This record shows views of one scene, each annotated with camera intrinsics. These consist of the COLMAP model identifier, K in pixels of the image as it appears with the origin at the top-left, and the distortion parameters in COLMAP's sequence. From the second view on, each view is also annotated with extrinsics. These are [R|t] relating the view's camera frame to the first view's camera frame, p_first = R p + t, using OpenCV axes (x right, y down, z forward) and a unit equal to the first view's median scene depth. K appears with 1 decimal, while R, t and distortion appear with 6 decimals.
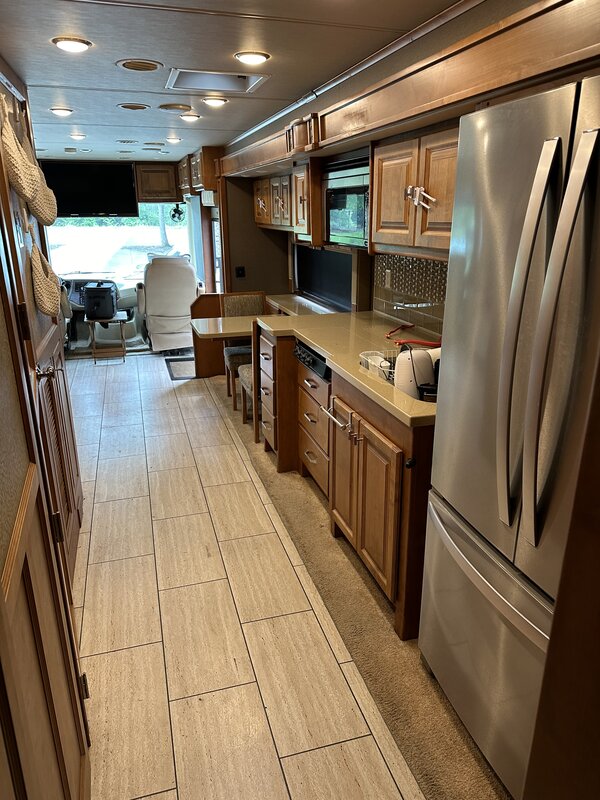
lens RADIAL K [[560.5, 0, 301.4], [0, 560.5, 395.4], [0, 0, 1]] dist [0.006718, -0.022461]
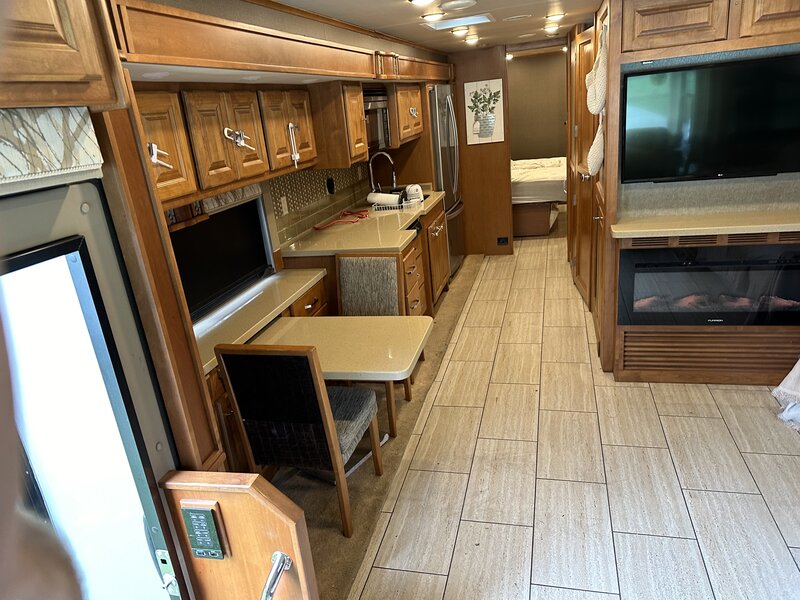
lens RADIAL K [[560.5, 0, 400.5], [0, 560.5, 302.7], [0, 0, 1]] dist [0.006718, -0.022461]
pose [[-0.849563, -0.081721, 0.521118, -0.627567], [0.269427, 0.782107, 0.561887, -0.645003], [-0.453488, 0.617762, -0.642432, 1.836090]]
